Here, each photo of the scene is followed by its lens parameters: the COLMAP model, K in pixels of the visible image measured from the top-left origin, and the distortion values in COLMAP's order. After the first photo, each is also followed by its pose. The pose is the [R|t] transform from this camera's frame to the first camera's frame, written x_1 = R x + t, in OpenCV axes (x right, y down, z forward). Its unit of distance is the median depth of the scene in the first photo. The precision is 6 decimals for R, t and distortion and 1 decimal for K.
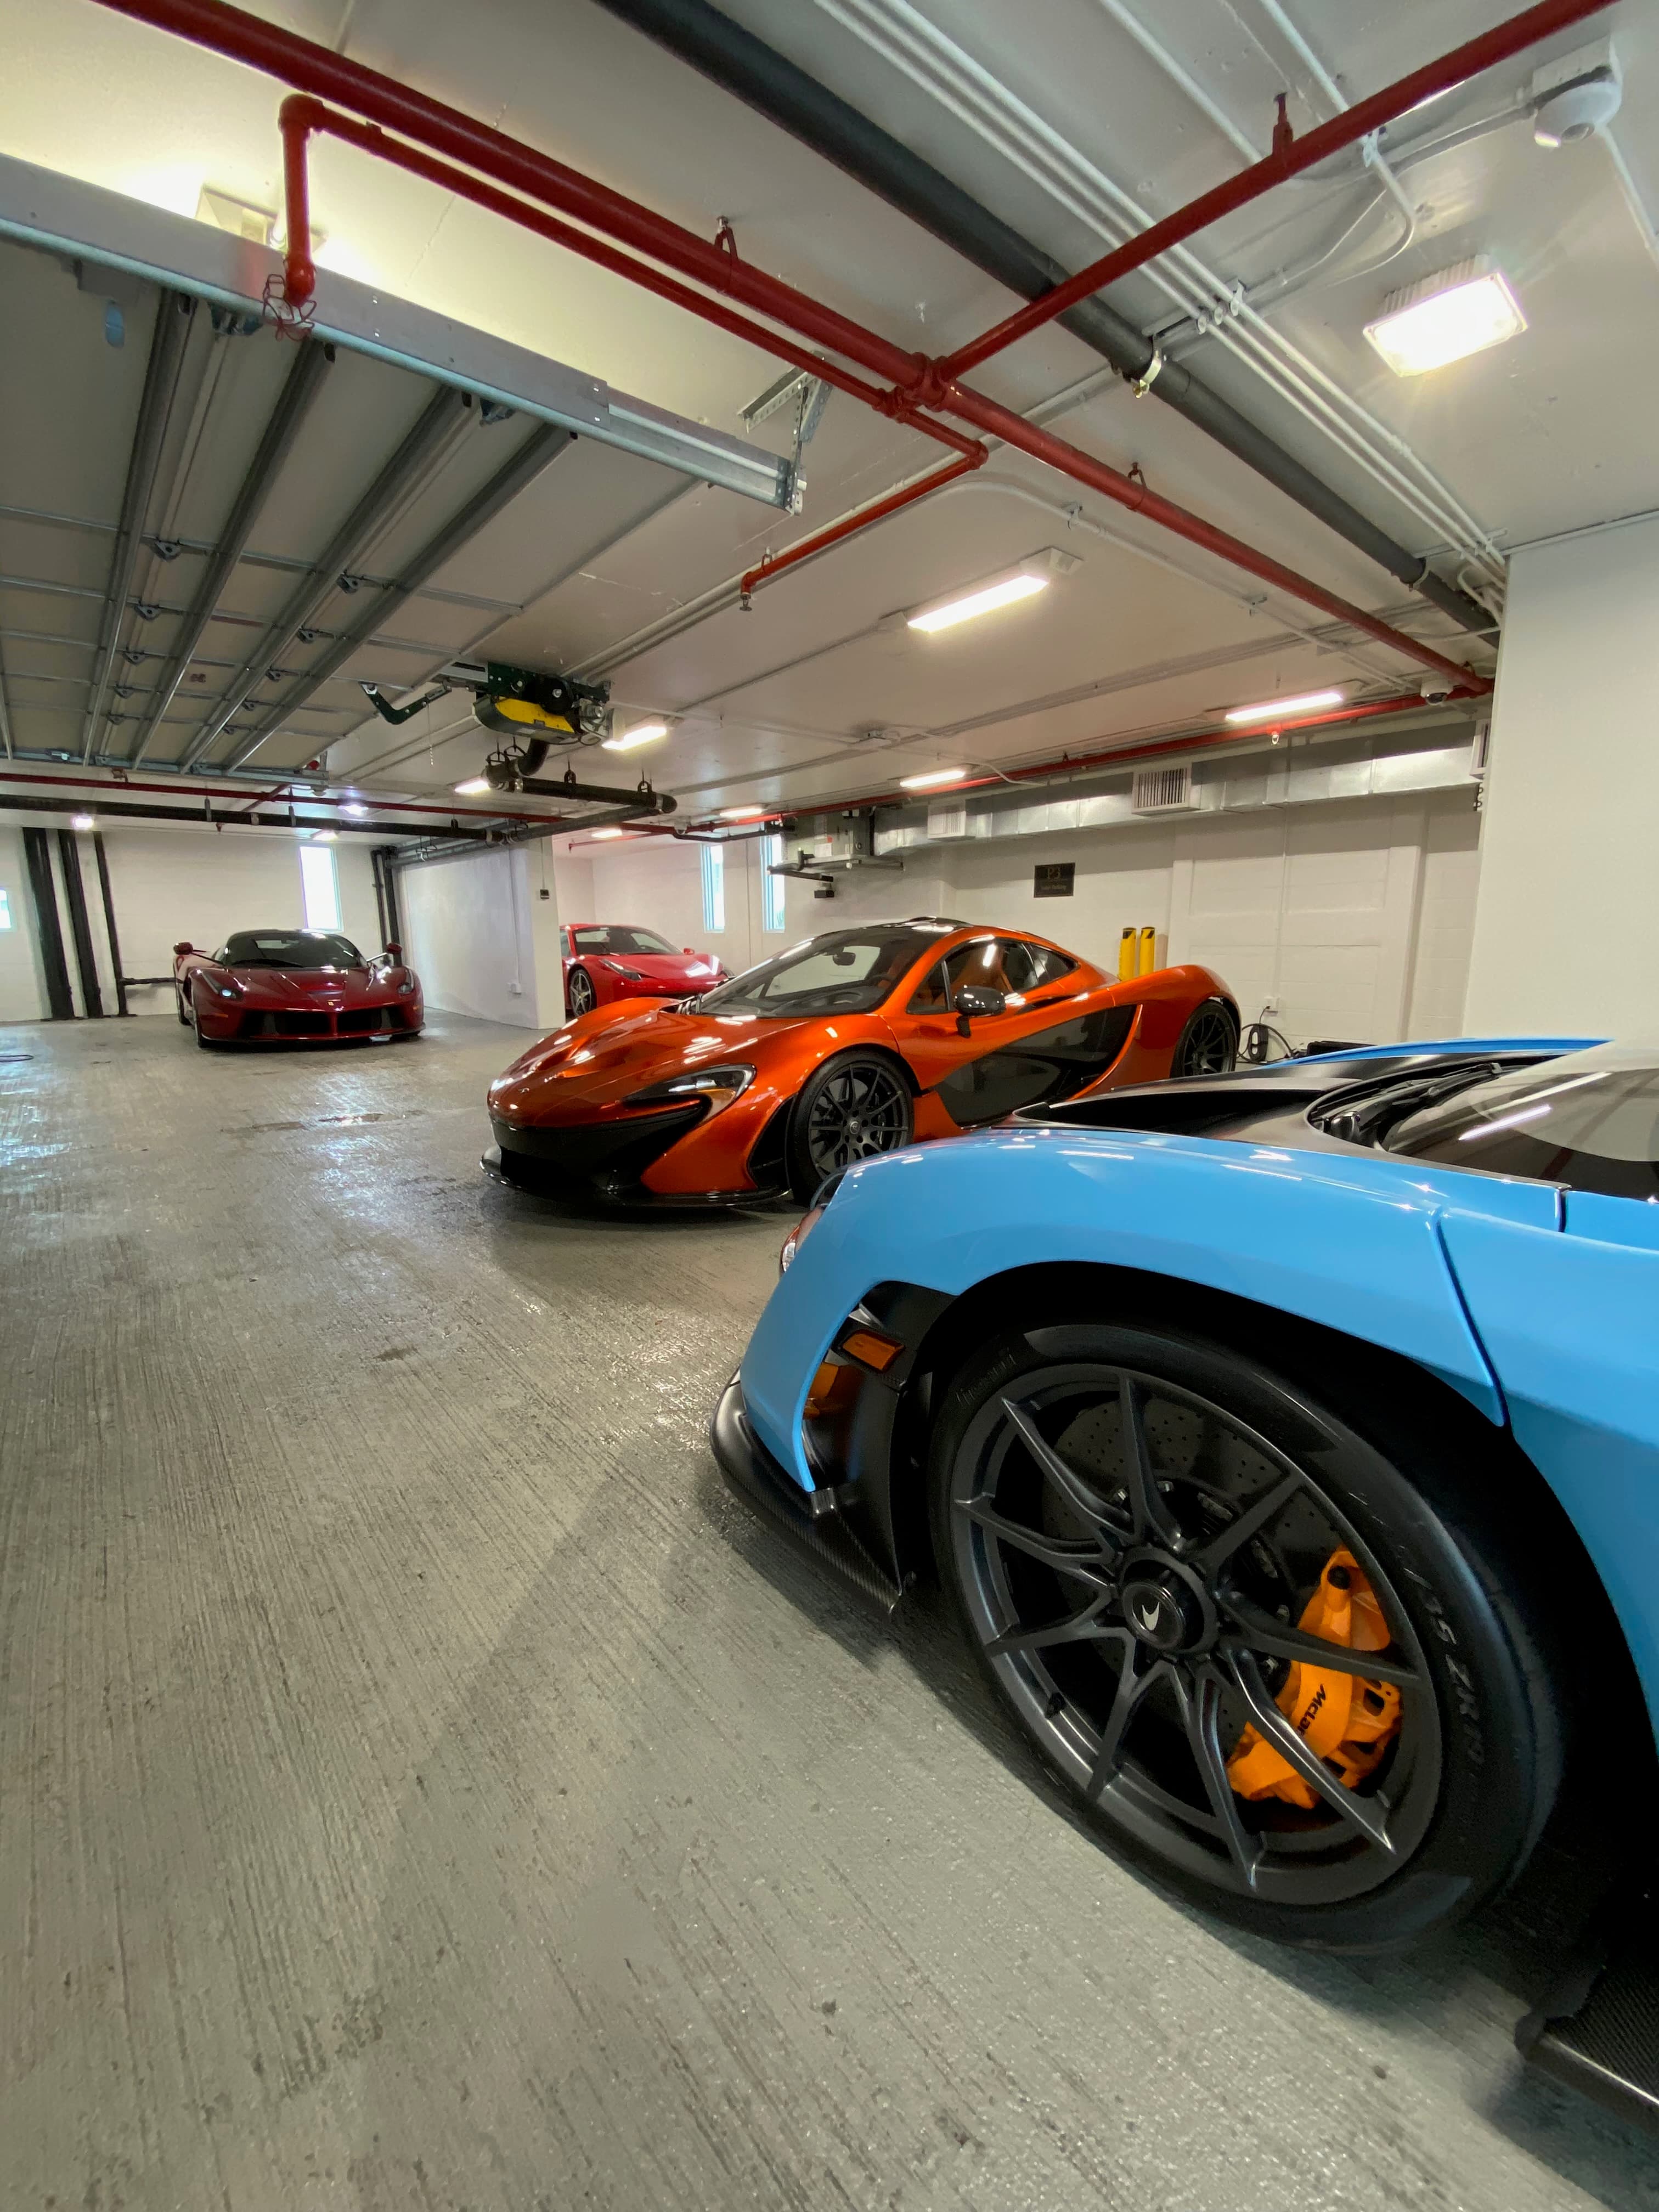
lens RADIAL K [[891.7, 0, 829.5], [0, 891.7, 1106.0], [0, 0, 1]] dist [0.014790, -0.018895]
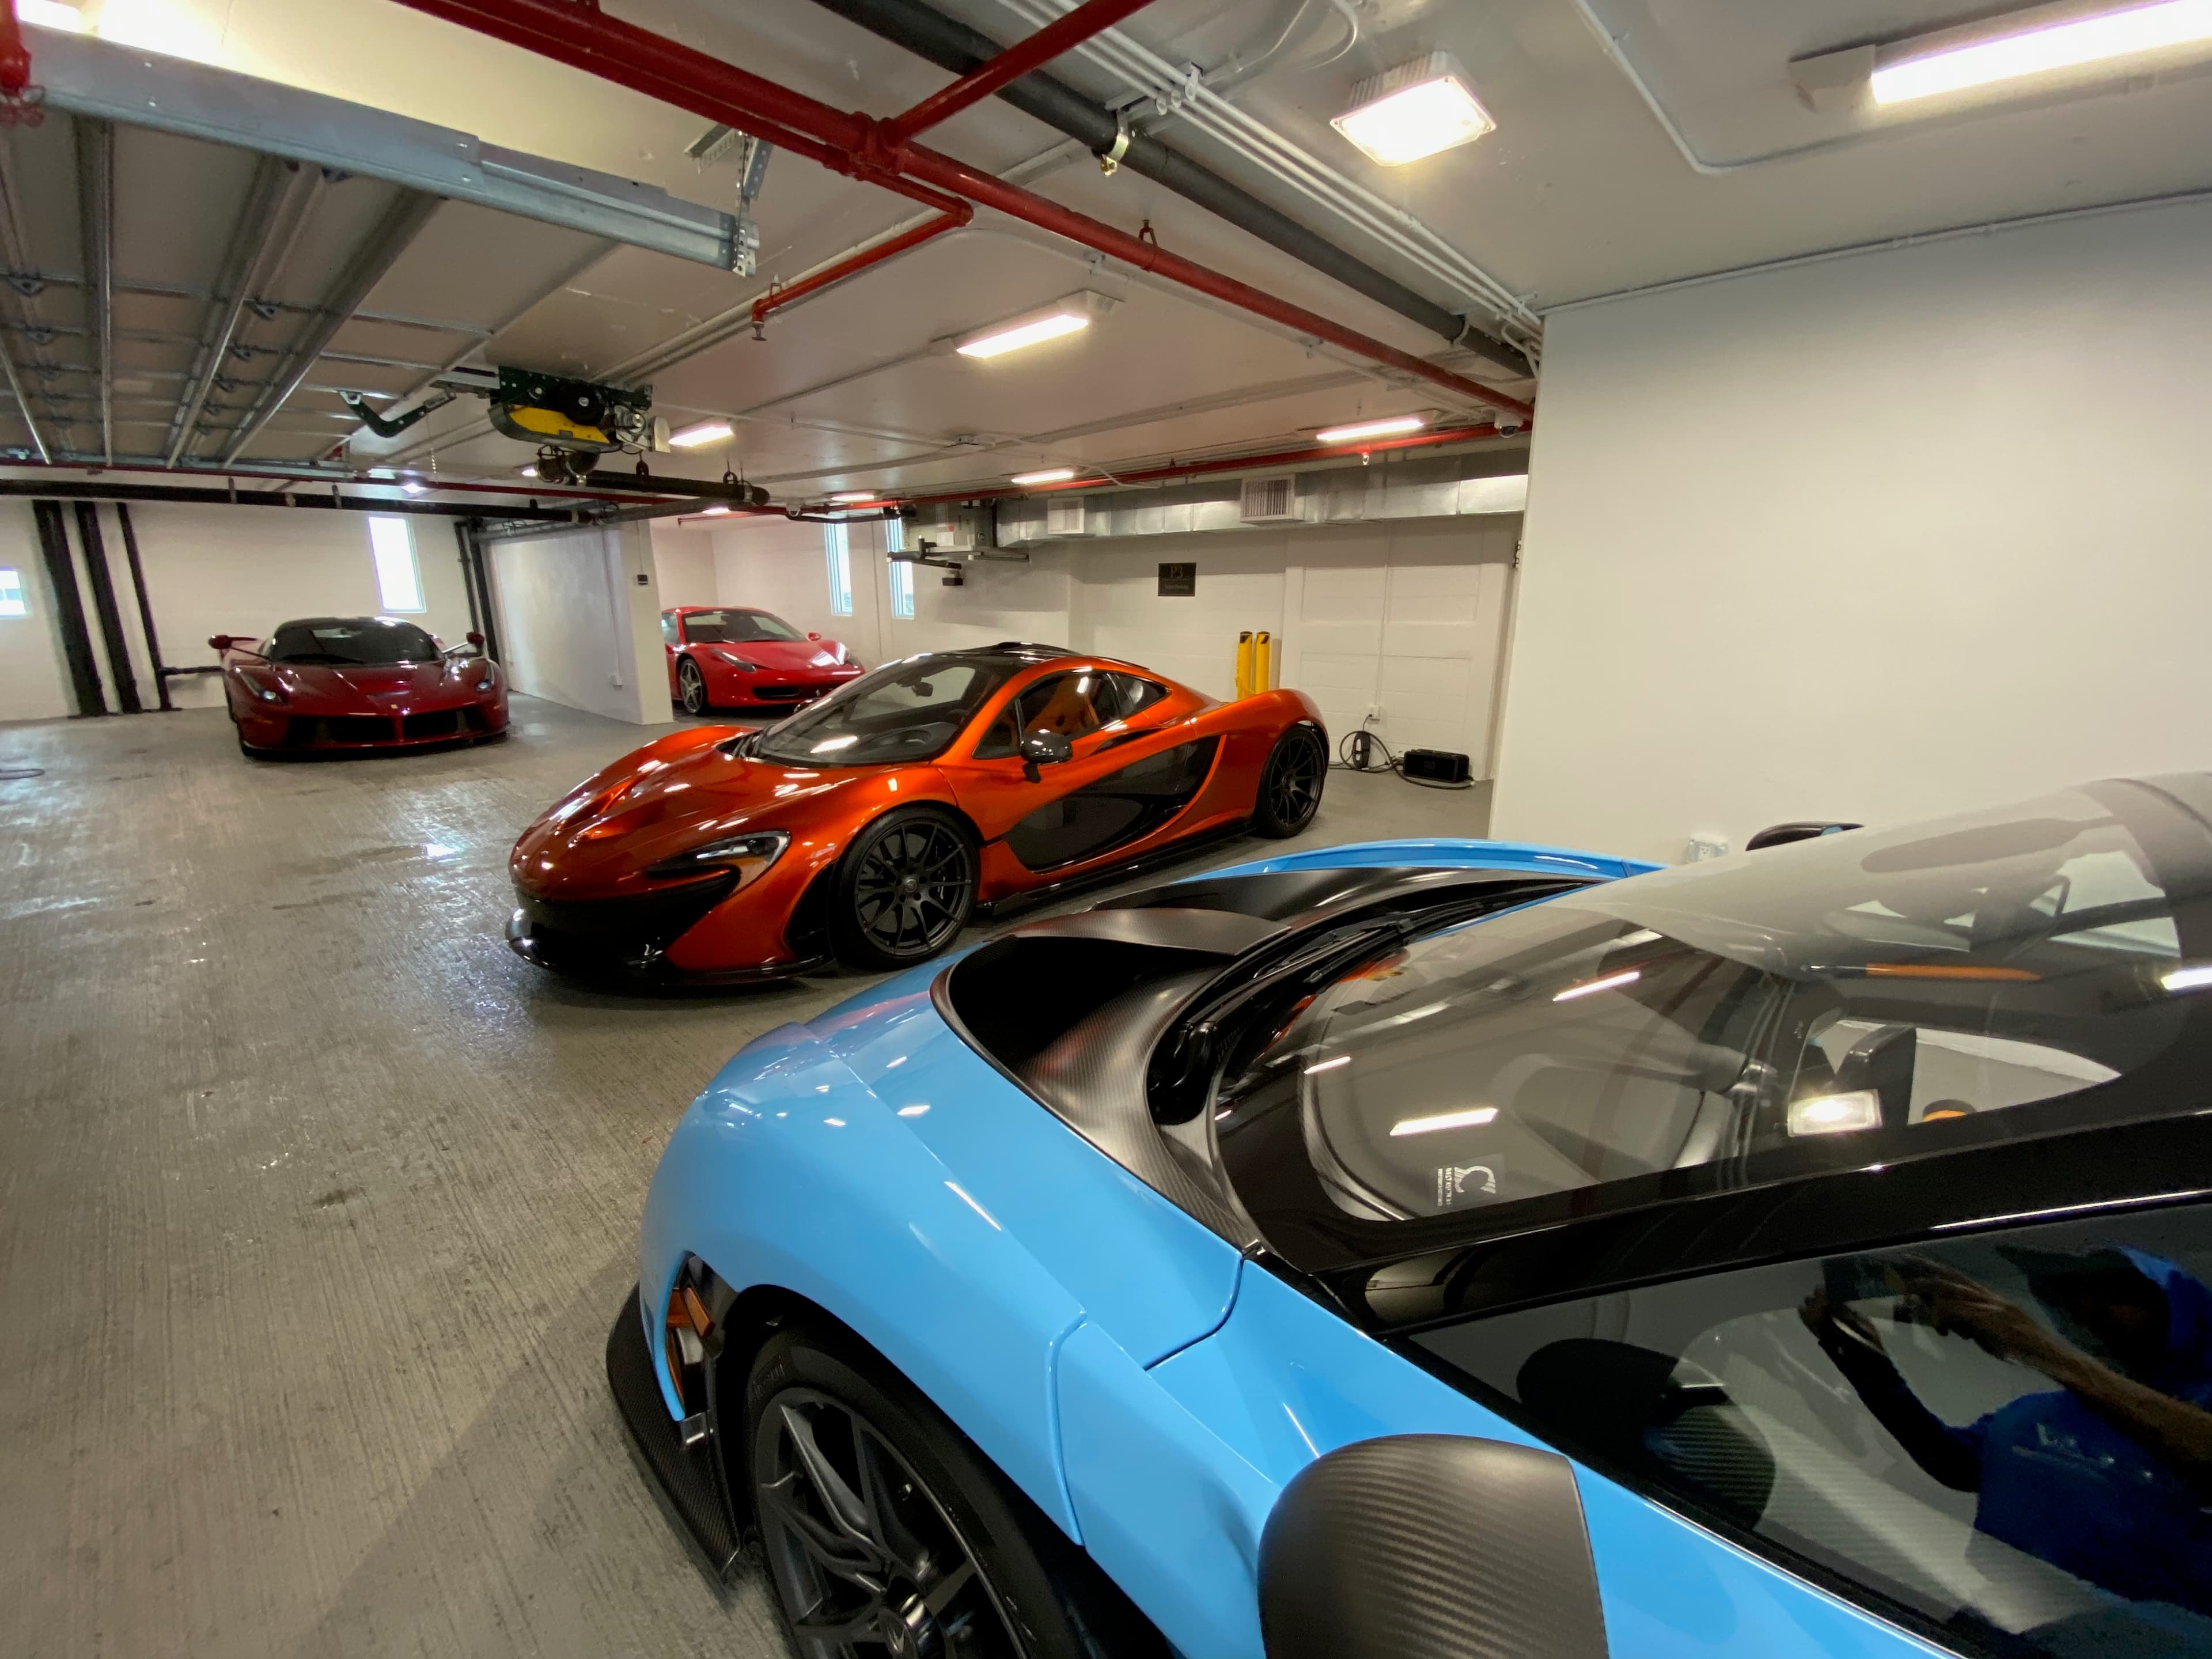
lens RADIAL K [[891.7, 0, 1106.0], [0, 891.7, 829.5], [0, 0, 1]] dist [0.007978, -0.015730]
pose [[0.992623, -0.018026, 0.119896, 0.105089], [0.010547, 0.997975, 0.062724, -0.079954], [-0.120784, -0.060997, 0.990803, 0.015203]]
